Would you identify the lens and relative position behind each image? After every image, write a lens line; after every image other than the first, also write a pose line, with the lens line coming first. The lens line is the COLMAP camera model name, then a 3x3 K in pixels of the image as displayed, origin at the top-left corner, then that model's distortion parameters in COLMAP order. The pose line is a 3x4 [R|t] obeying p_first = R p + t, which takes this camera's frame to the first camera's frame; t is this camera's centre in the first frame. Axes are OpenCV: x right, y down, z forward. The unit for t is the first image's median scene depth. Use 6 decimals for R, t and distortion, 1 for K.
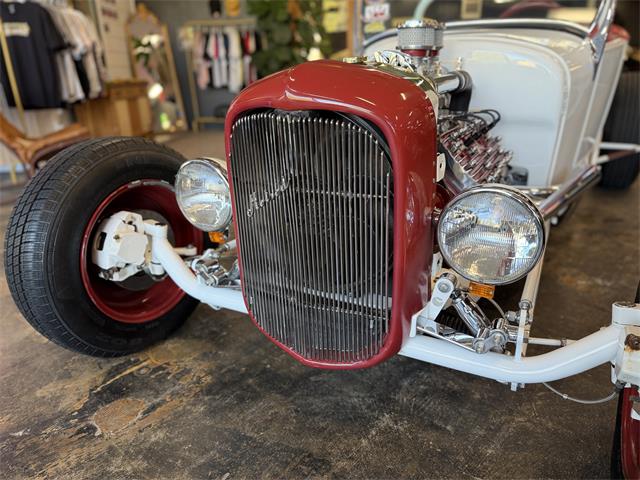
lens RADIAL K [[466.7, 0, 333.3], [0, 466.7, 237.9], [0, 0, 1]] dist [-0.011476, -0.006135]
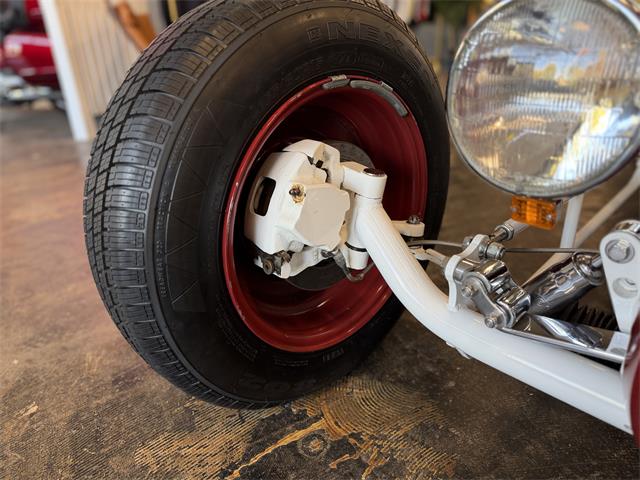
lens RADIAL K [[458.7, 0, 320.0], [0, 458.7, 240.0], [0, 0, 1]] dist [0.074521, -0.088359]
pose [[0.951775, 0.115443, -0.284248, -0.283039], [-0.089382, 0.990652, 0.103052, -0.002711], [0.293488, -0.072676, 0.953196, 0.520531]]
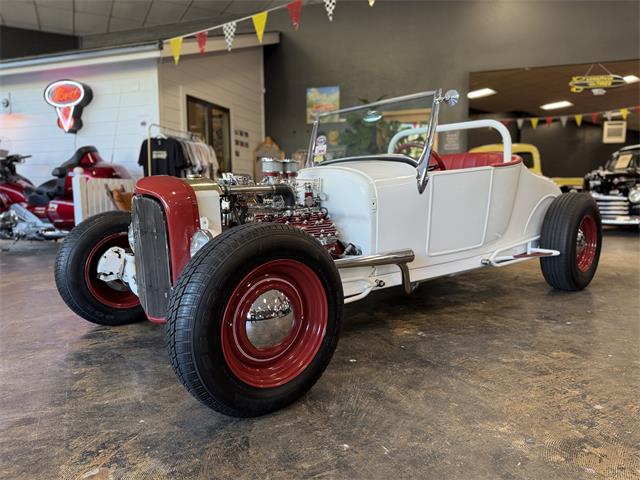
lens RADIAL K [[466.7, 0, 333.3], [0, 466.7, 237.9], [0, 0, 1]] dist [-0.011476, -0.006135]
pose [[0.946746, 0.064913, -0.315371, 1.023753], [-0.138375, 0.966431, -0.216479, 0.203420], [0.290732, 0.248590, 0.923947, -0.552061]]
